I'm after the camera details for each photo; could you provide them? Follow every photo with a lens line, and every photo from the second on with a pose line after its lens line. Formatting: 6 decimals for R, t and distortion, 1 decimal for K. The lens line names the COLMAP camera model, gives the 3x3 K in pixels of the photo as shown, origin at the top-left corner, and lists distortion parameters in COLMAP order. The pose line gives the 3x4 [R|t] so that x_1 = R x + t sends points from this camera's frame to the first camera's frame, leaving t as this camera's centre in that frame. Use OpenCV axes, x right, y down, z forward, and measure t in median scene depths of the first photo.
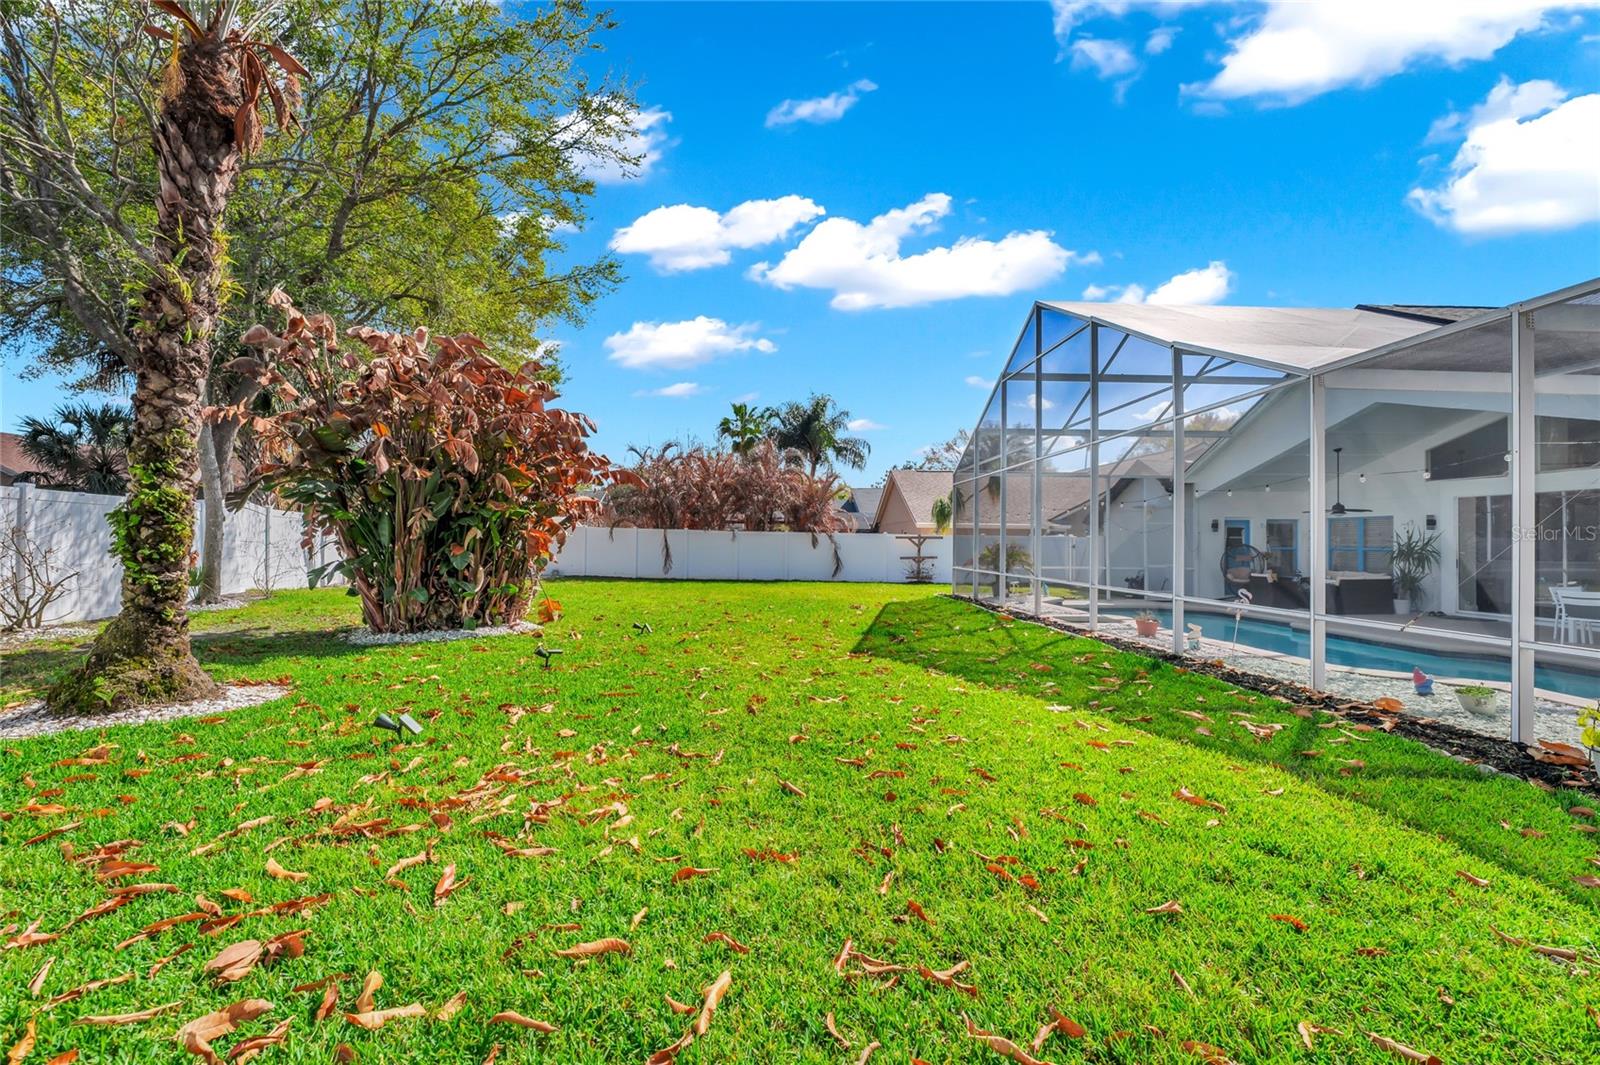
lens RADIAL K [[655.4, 0, 799.9], [0, 655.4, 534.3], [0, 0, 1]] dist [-0.001680, -0.000149]
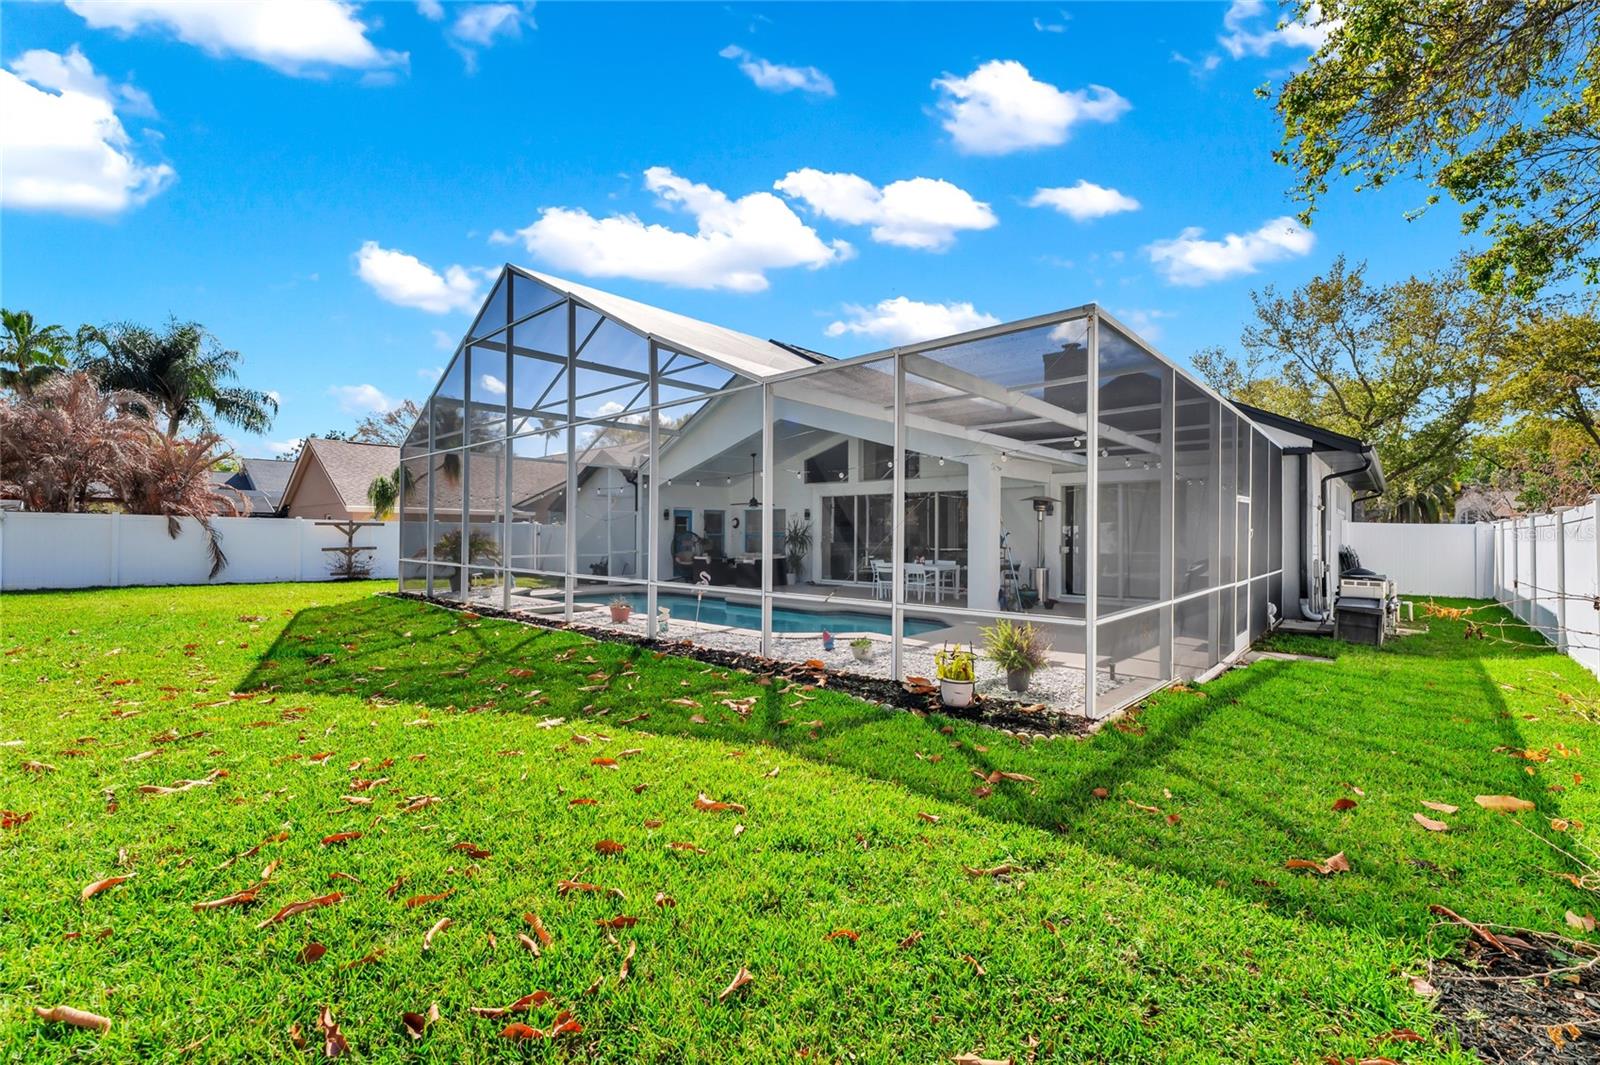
lens RADIAL K [[662.9, 0, 797.6], [0, 662.9, 523.9], [0, 0, 1]] dist [-0.001846, -0.000444]
pose [[0.713697, 0.005562, 0.700433, 0.012832], [-0.007920, 0.999969, 0.000130, 0.002384], [-0.700410, -0.005640, 0.713719, 0.118534]]
